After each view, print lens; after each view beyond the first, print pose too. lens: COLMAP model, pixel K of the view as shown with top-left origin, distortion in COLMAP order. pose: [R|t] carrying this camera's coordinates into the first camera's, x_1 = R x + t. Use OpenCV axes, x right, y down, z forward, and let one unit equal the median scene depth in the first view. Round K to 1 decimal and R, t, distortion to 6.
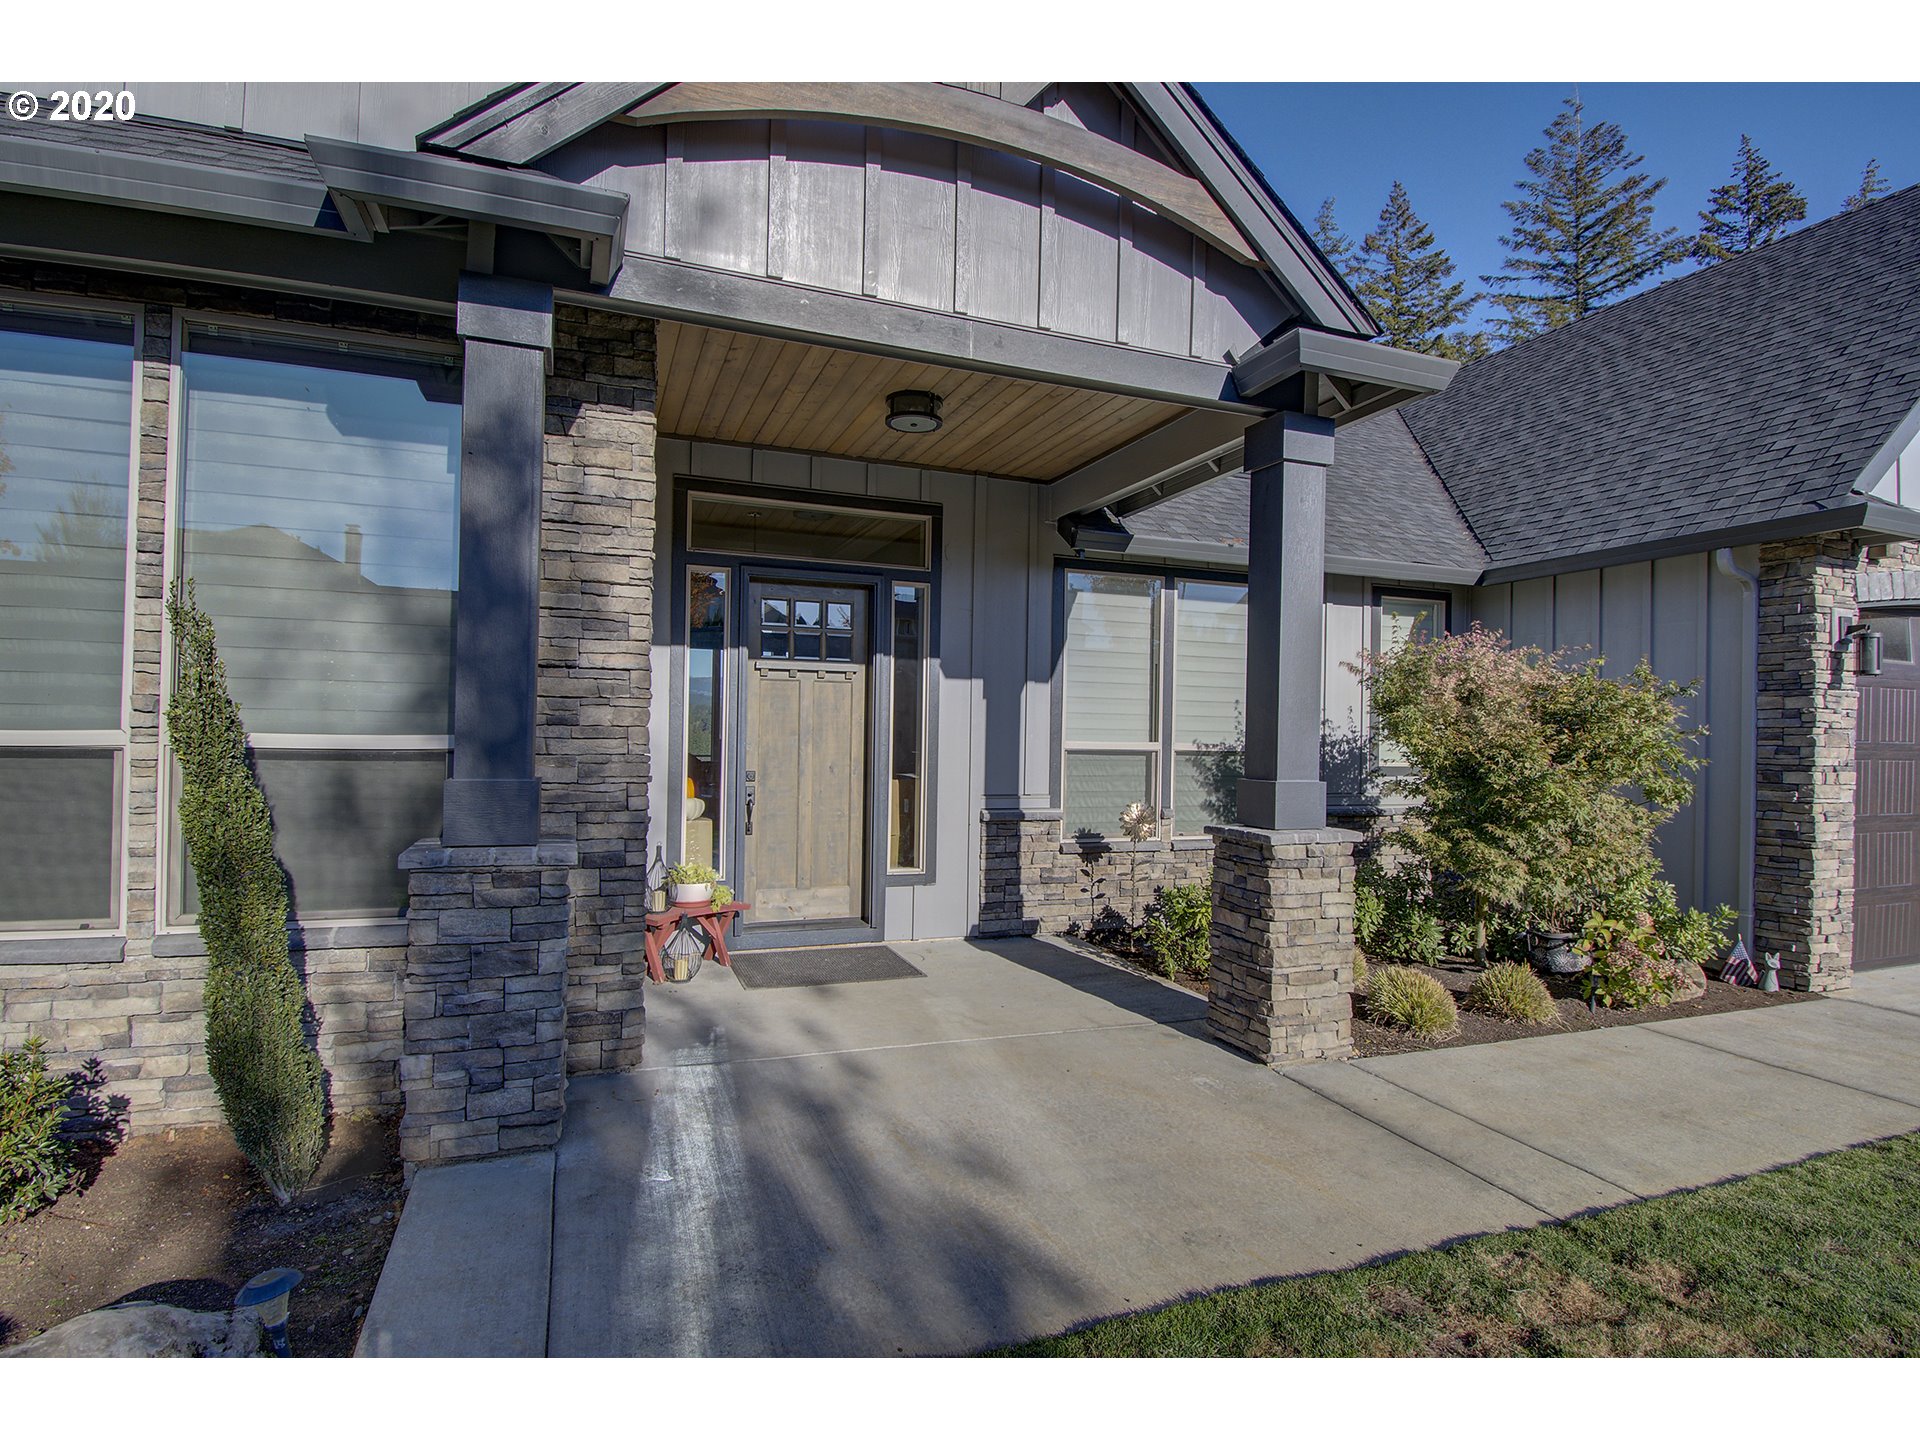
lens RADIAL K [[960.6, 0, 907.2], [0, 960.6, 723.3], [0, 0, 1]] dist [0.016923, -0.023206]
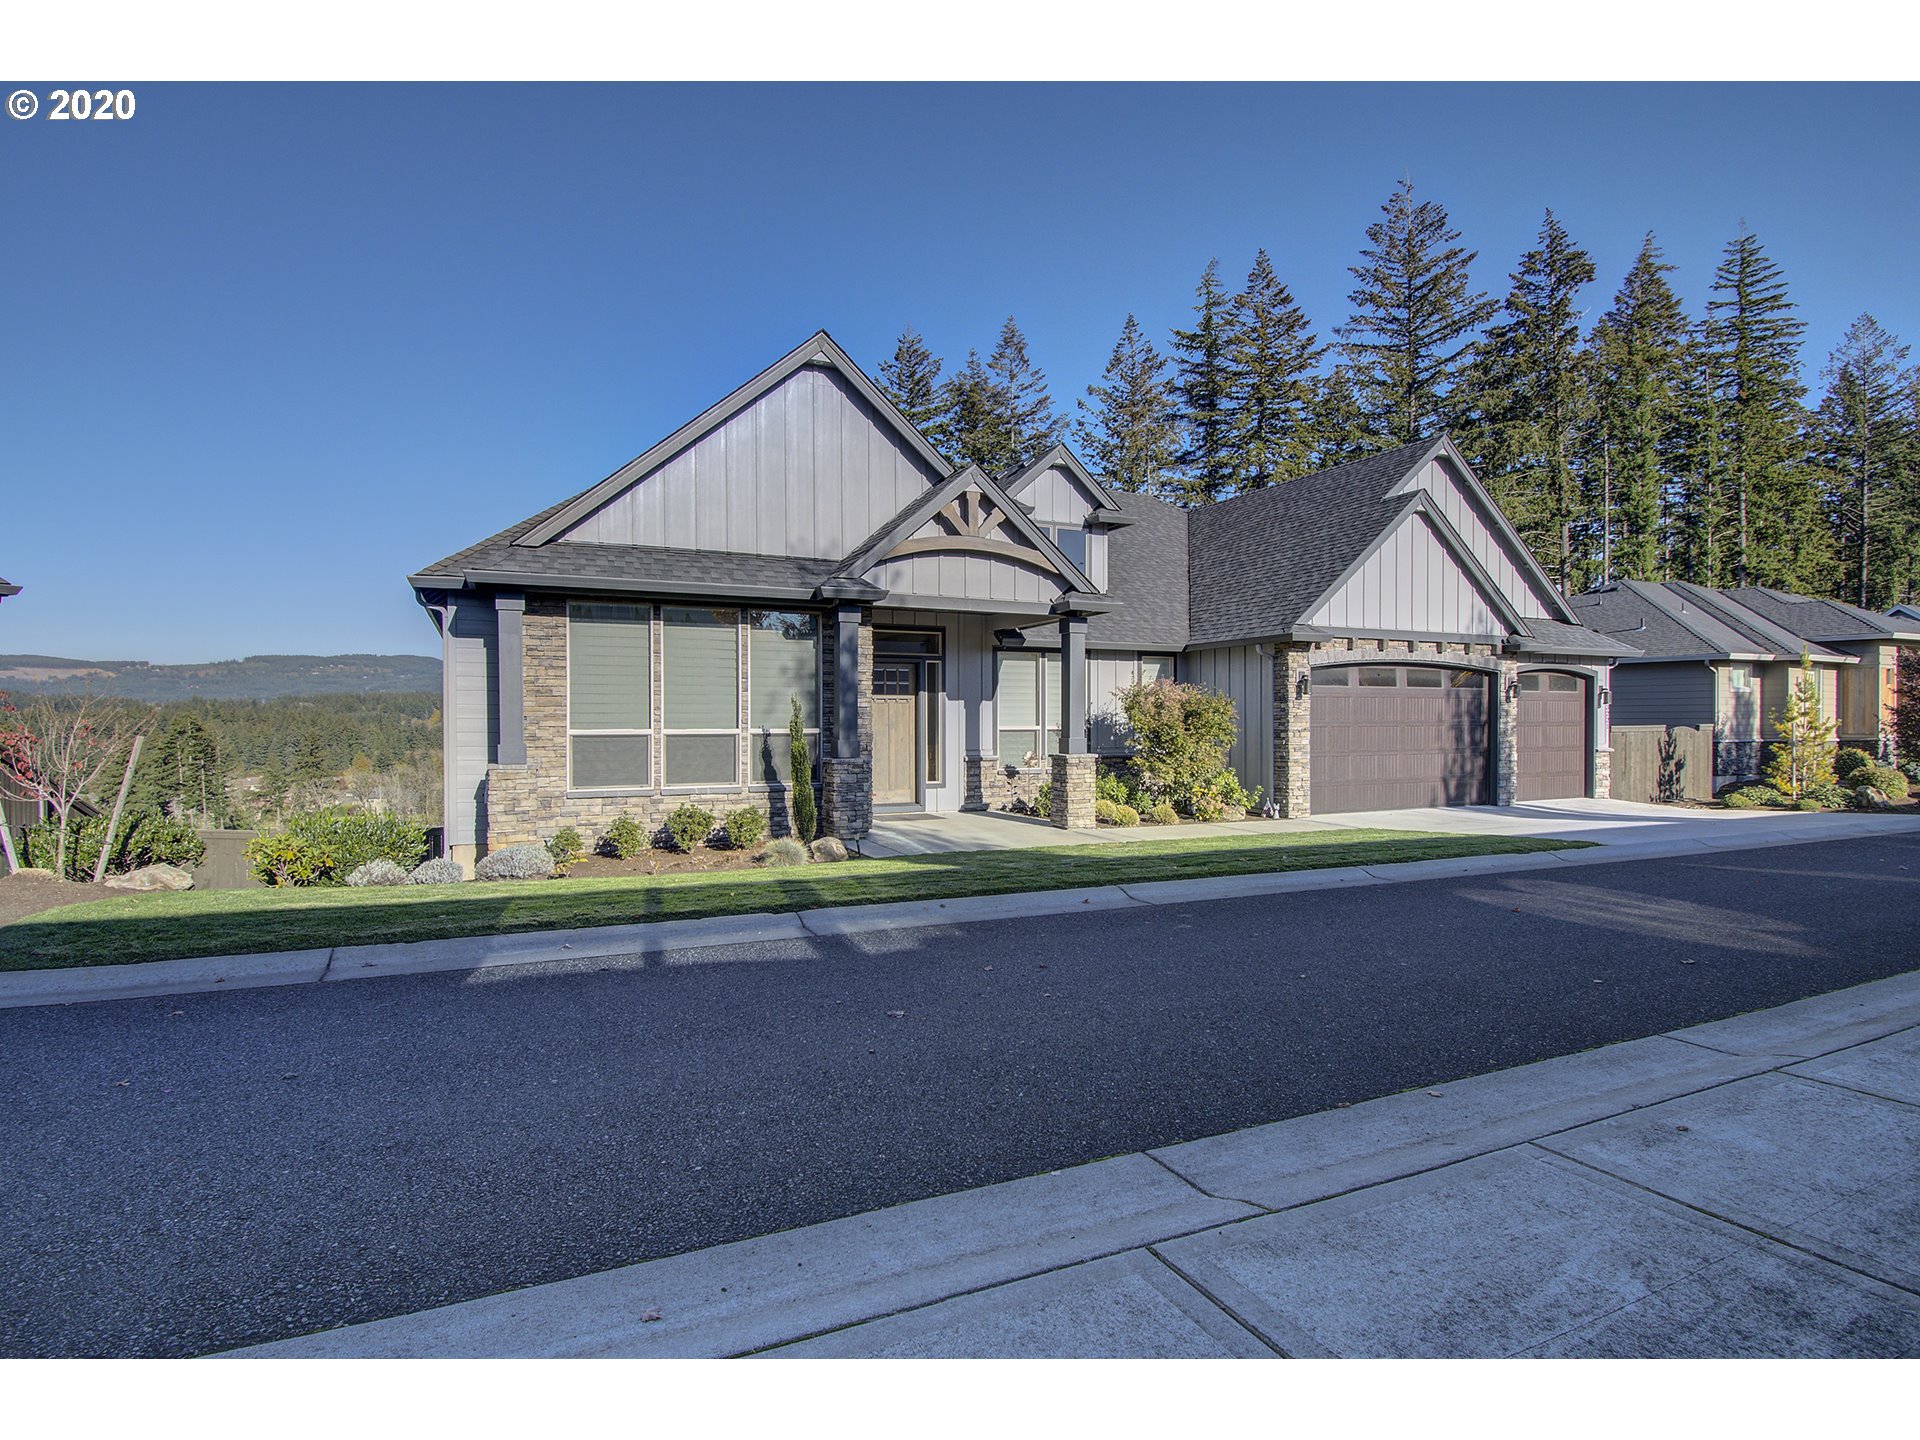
lens RADIAL K [[1010.8, 0, 899.8], [0, 1010.8, 719.5], [0, 0, 1]] dist [0.035858, -0.000766]
pose [[0.997049, -0.019383, 0.074279, -0.258528], [0.018478, 0.999747, 0.012852, -0.033600], [-0.074510, -0.011442, 0.997155, -1.431631]]
